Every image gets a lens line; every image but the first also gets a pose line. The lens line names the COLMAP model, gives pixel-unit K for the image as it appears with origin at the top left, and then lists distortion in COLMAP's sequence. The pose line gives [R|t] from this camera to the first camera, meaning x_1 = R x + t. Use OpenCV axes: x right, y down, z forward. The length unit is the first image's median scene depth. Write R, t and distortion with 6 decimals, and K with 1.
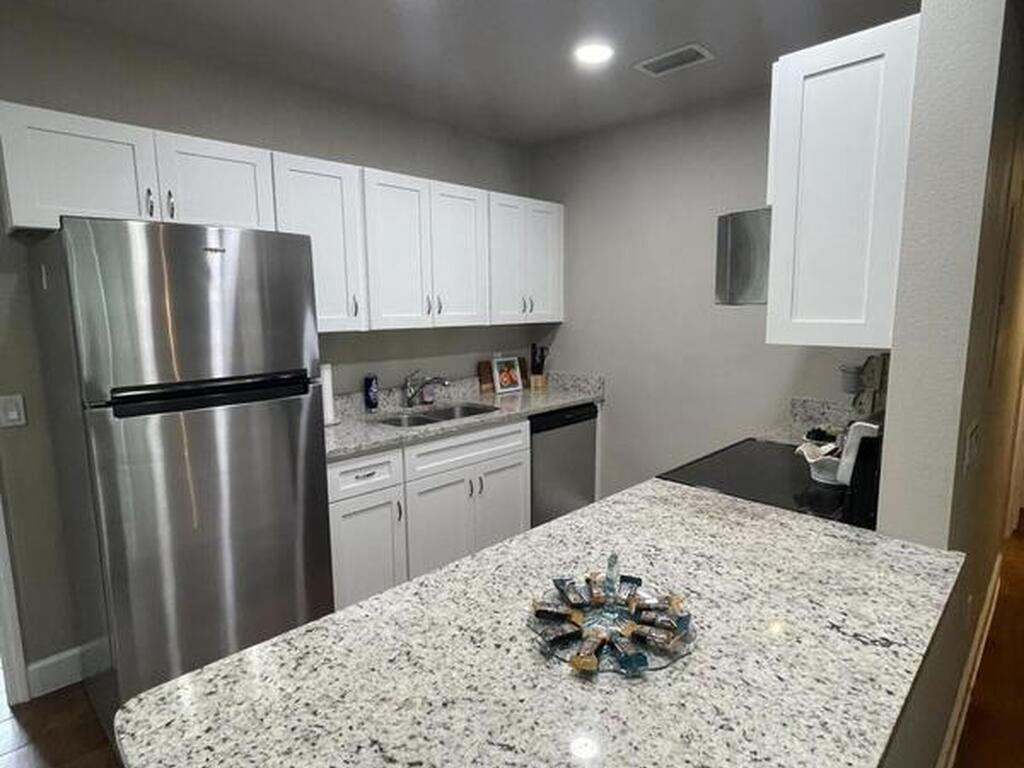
lens RADIAL K [[556.1, 0, 516.5], [0, 556.1, 380.0], [0, 0, 1]] dist [-0.005056, -0.001149]
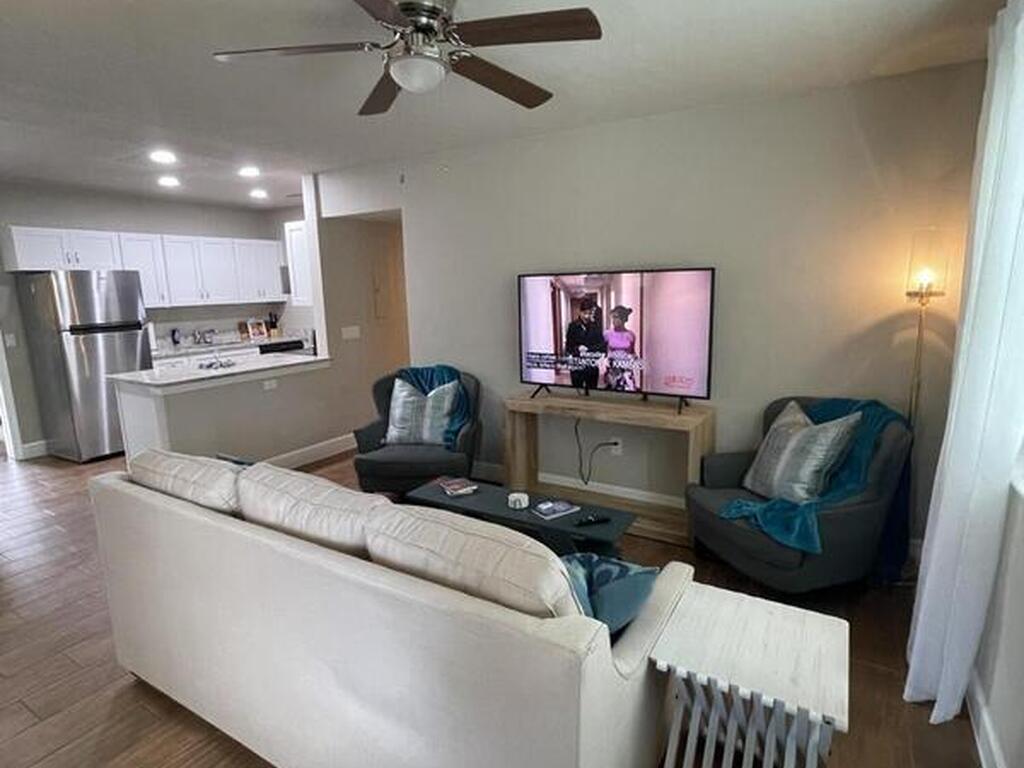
lens RADIAL K [[556.1, 0, 510.8], [0, 556.1, 387.0], [0, 0, 1]] dist [-0.005056, -0.001149]
pose [[0.974291, -0.054545, 0.218589, 0.483844], [0.043950, 0.997624, 0.053046, 0.150055], [-0.220963, -0.042075, 0.974374, -1.279540]]
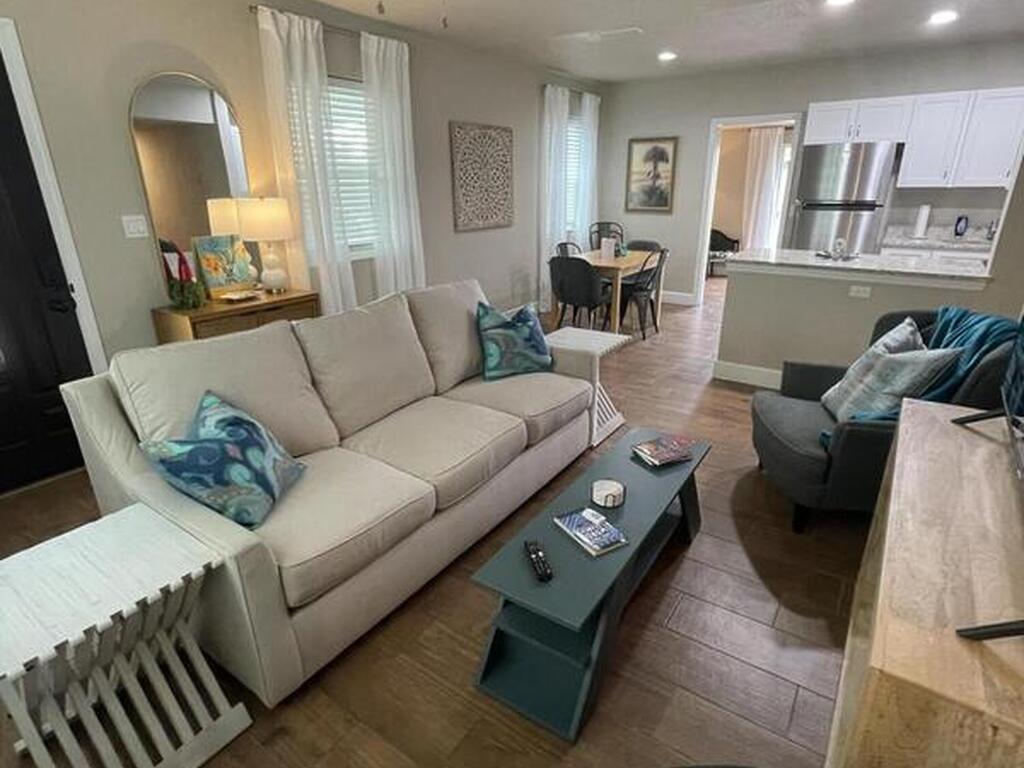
lens RADIAL K [[556.1, 0, 512.3], [0, 556.1, 380.8], [0, 0, 1]] dist [-0.005056, -0.001149]
pose [[0.182101, 0.345616, -0.920537, 1.182425], [-0.125870, 0.936682, 0.326778, 0.081128], [0.975190, 0.056362, 0.214074, -0.665997]]
